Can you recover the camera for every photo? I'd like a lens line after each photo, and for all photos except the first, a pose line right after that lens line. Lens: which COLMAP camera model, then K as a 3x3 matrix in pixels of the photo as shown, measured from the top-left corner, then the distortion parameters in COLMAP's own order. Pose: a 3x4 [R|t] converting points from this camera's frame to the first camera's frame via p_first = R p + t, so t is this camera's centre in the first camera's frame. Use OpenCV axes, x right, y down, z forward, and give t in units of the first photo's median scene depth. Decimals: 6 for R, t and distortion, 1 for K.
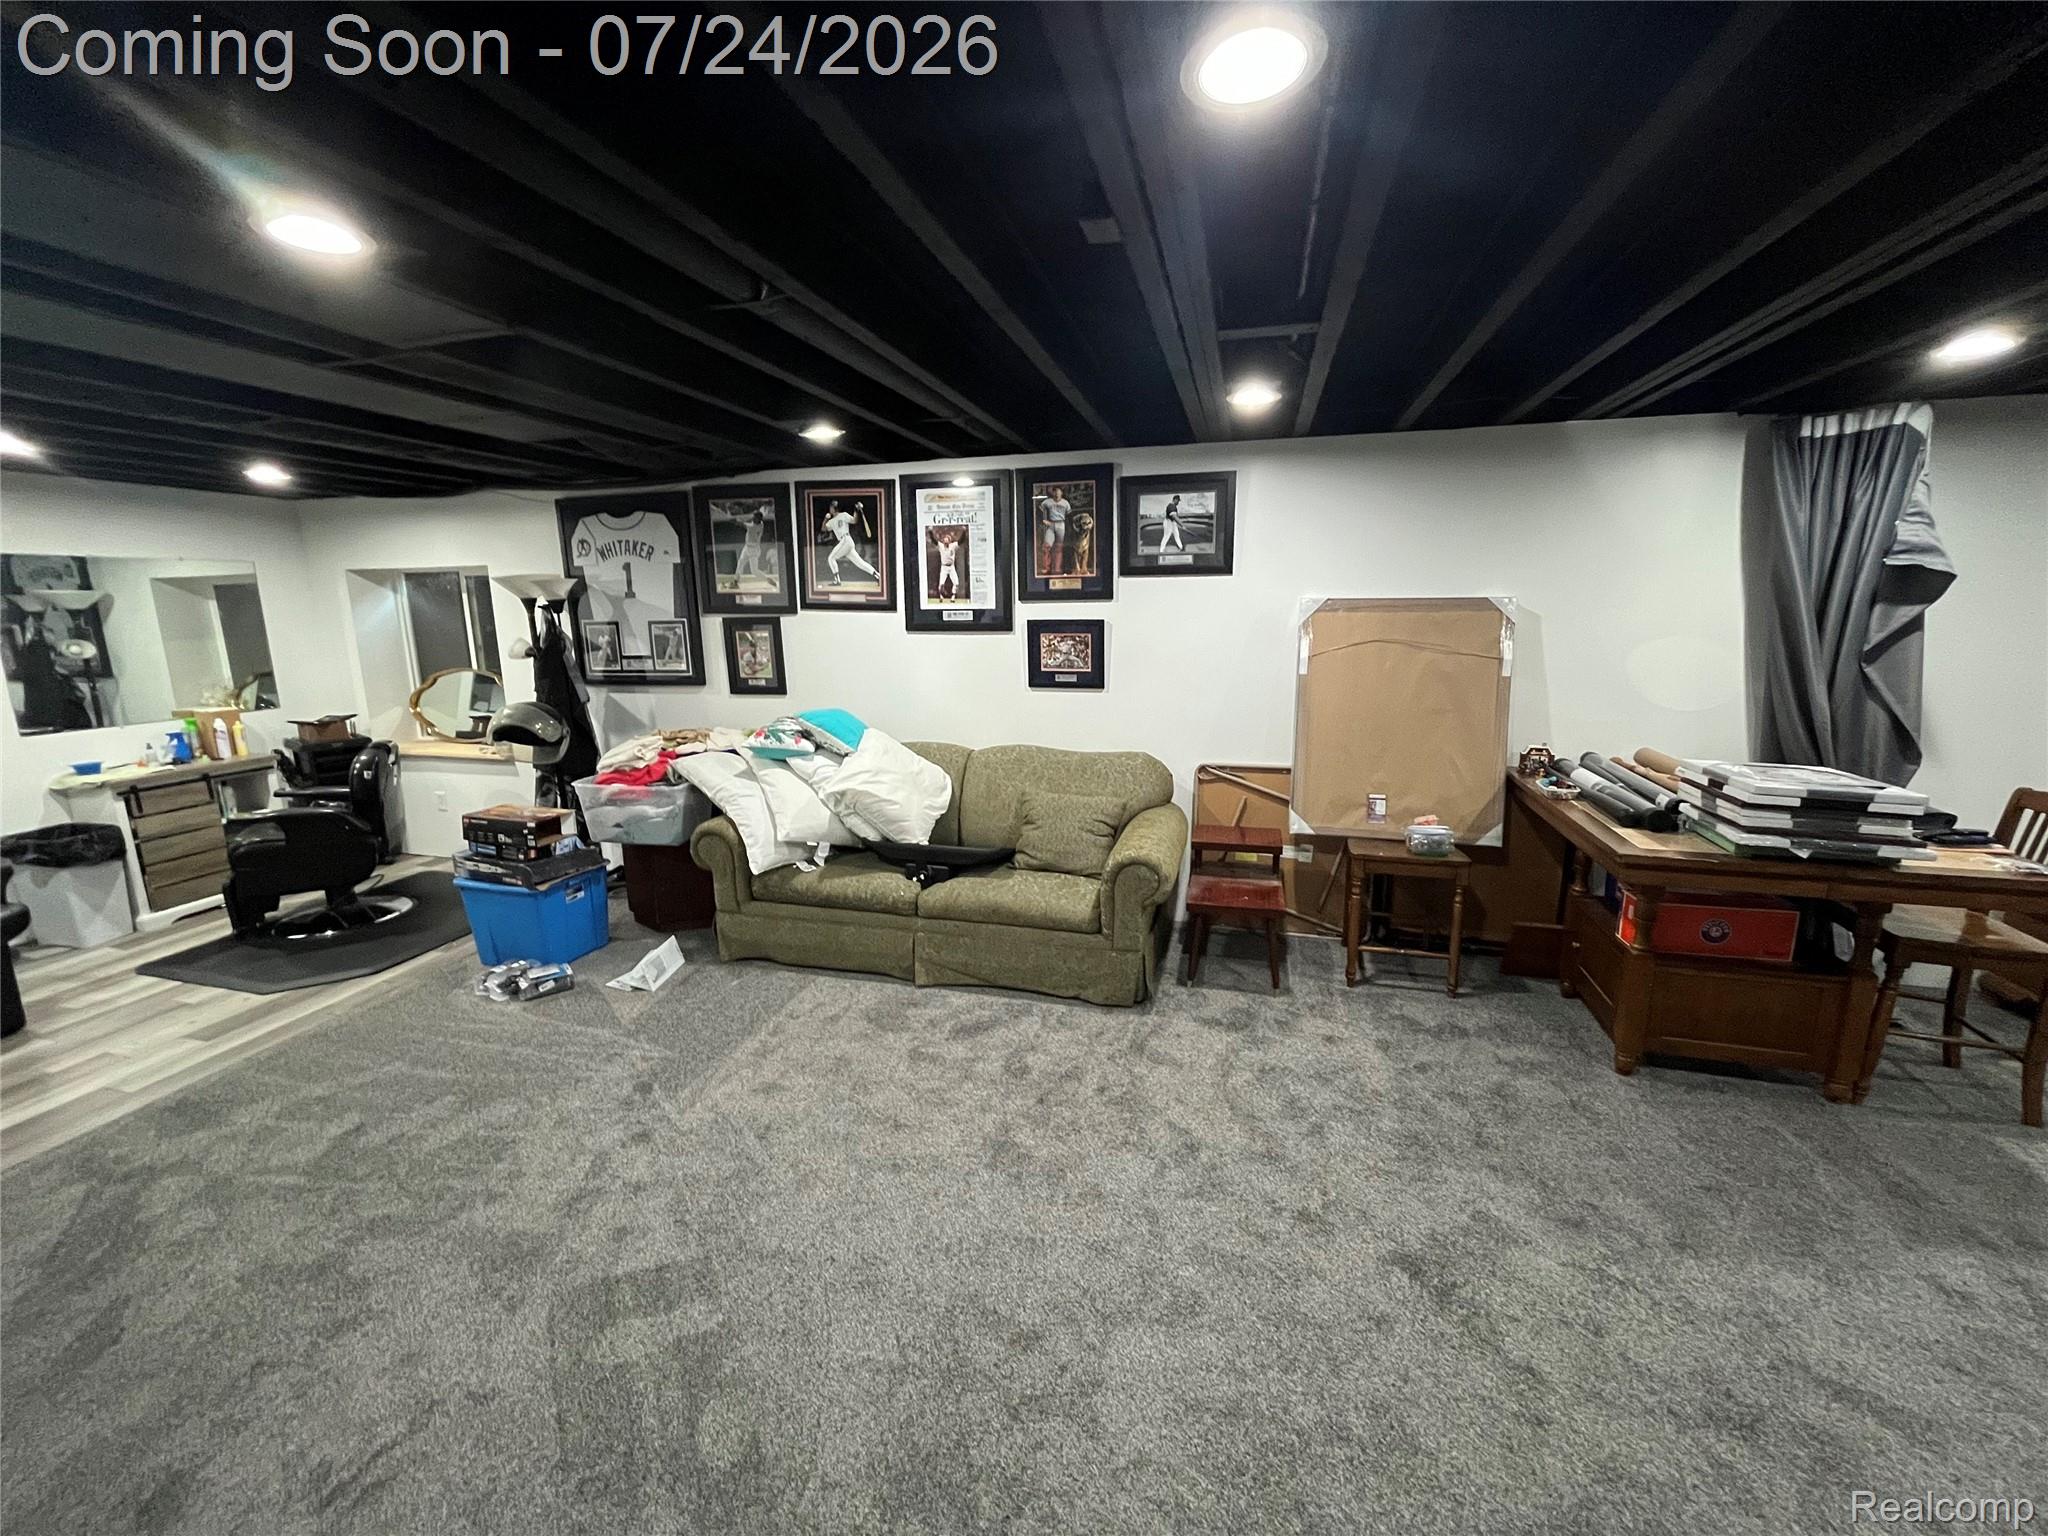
lens RADIAL K [[829.5, 0, 1020.9], [0, 829.5, 767.2], [0, 0, 1]] dist [0.000109, -0.000980]
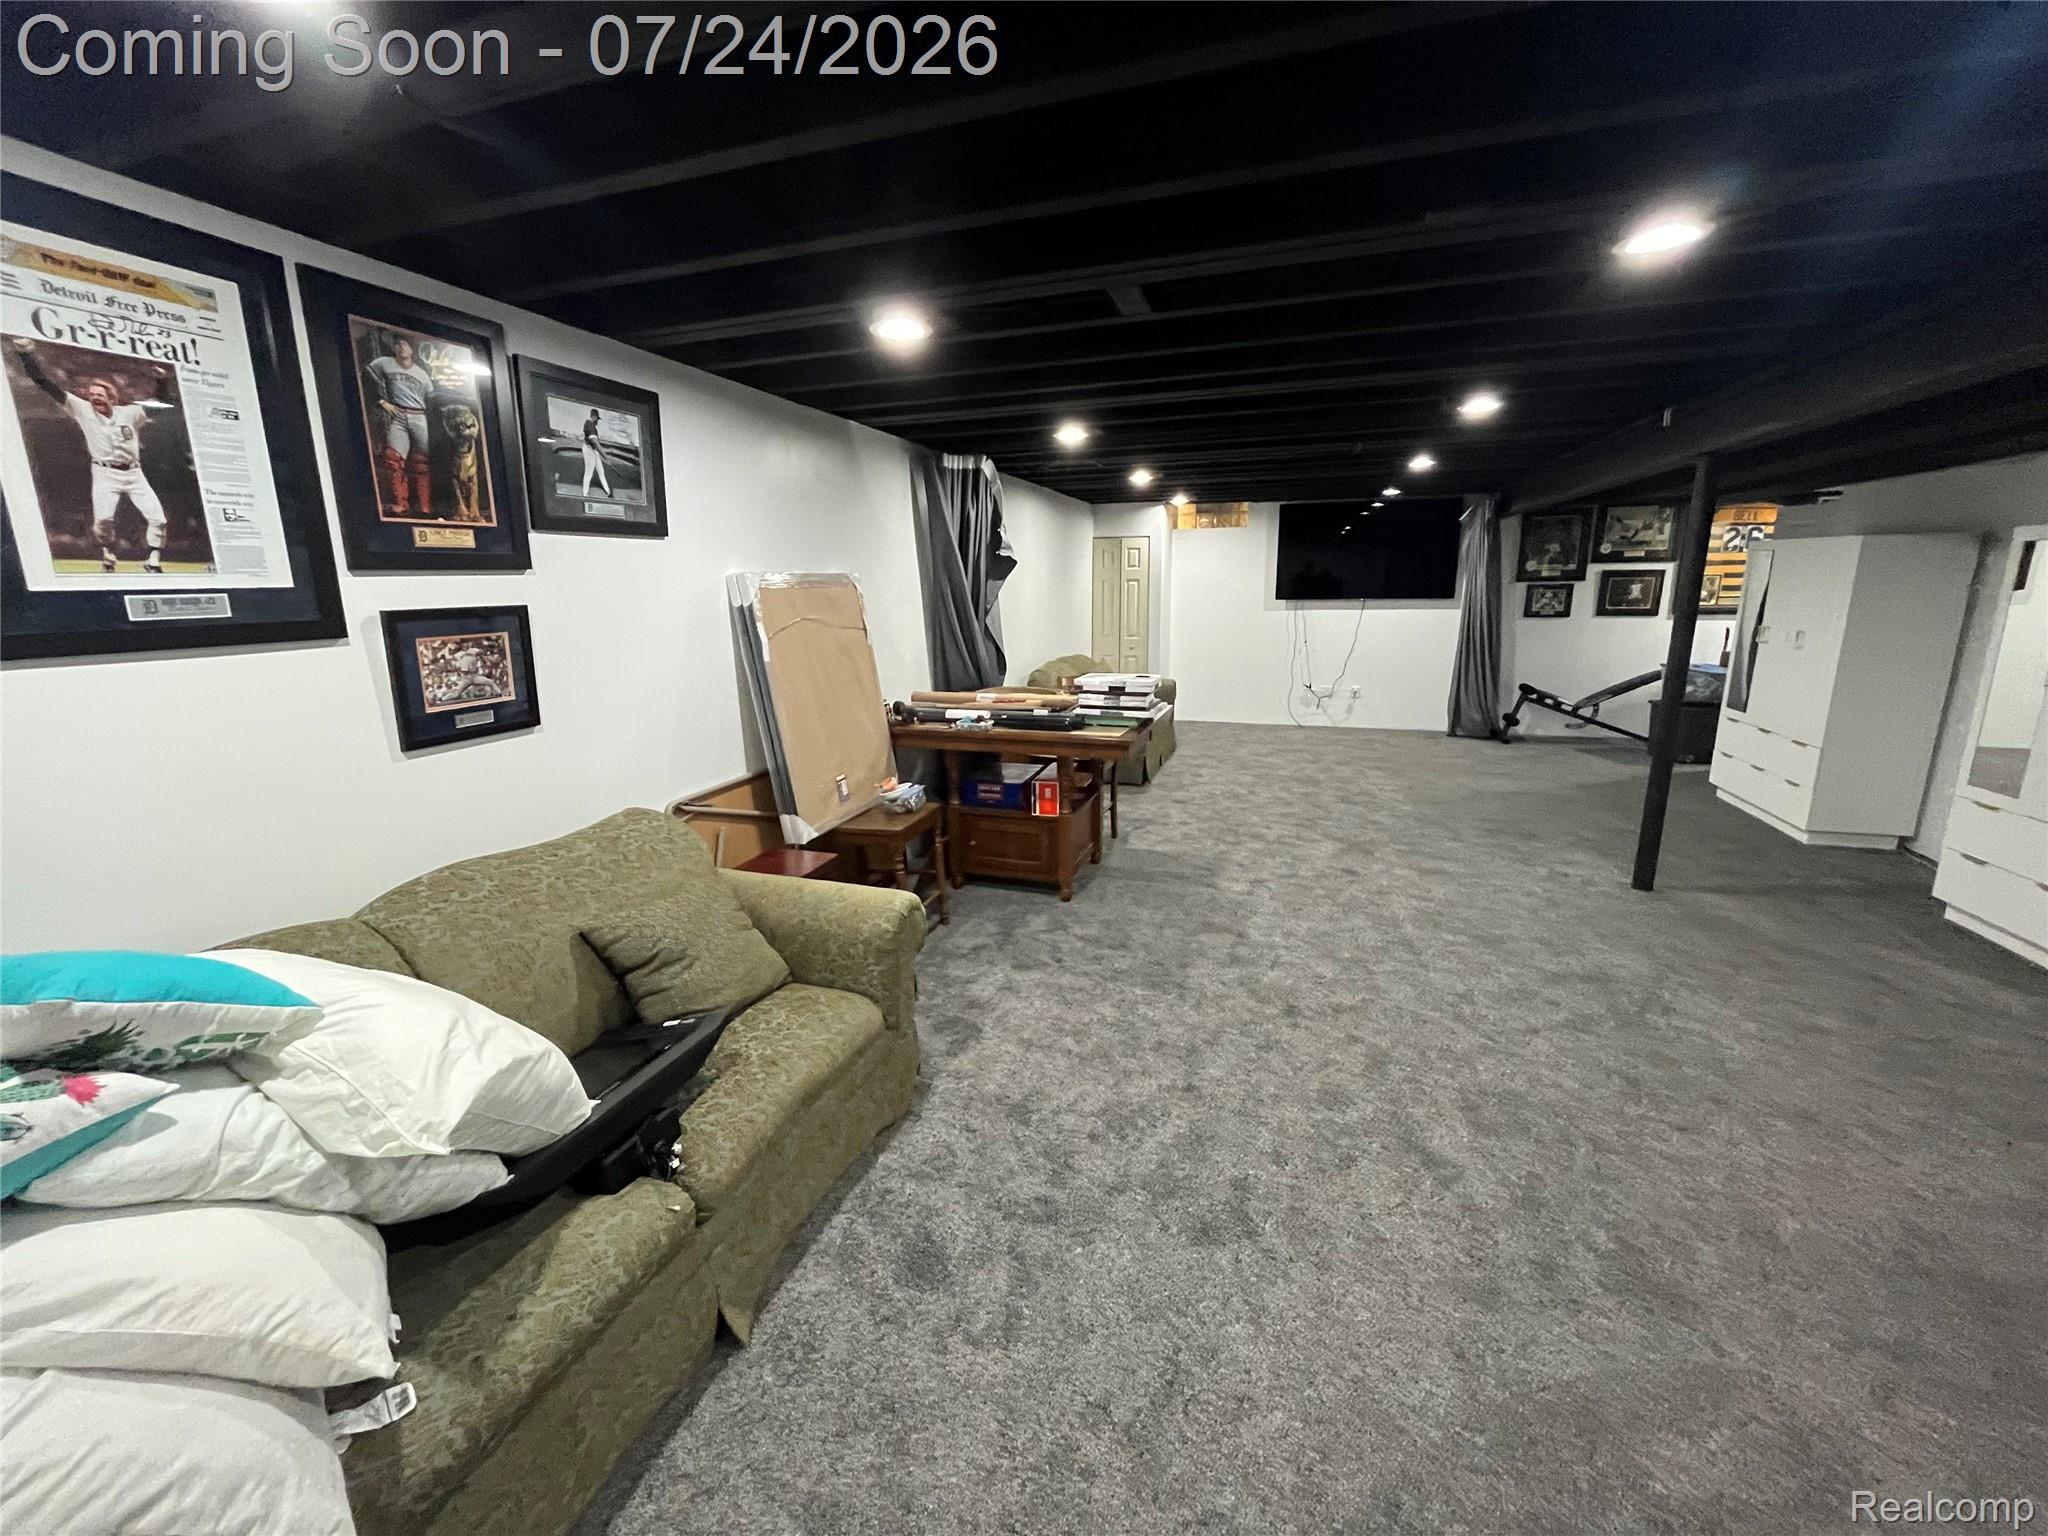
lens RADIAL K [[829.5, 0, 1021.1], [0, 829.5, 762.8], [0, 0, 1]] dist [0.000109, -0.000980]
pose [[0.052318, -0.206624, 0.977021, -0.465047], [0.210257, 0.958709, 0.191493, -0.113165], [-0.976245, 0.195407, 0.093602, 0.643465]]
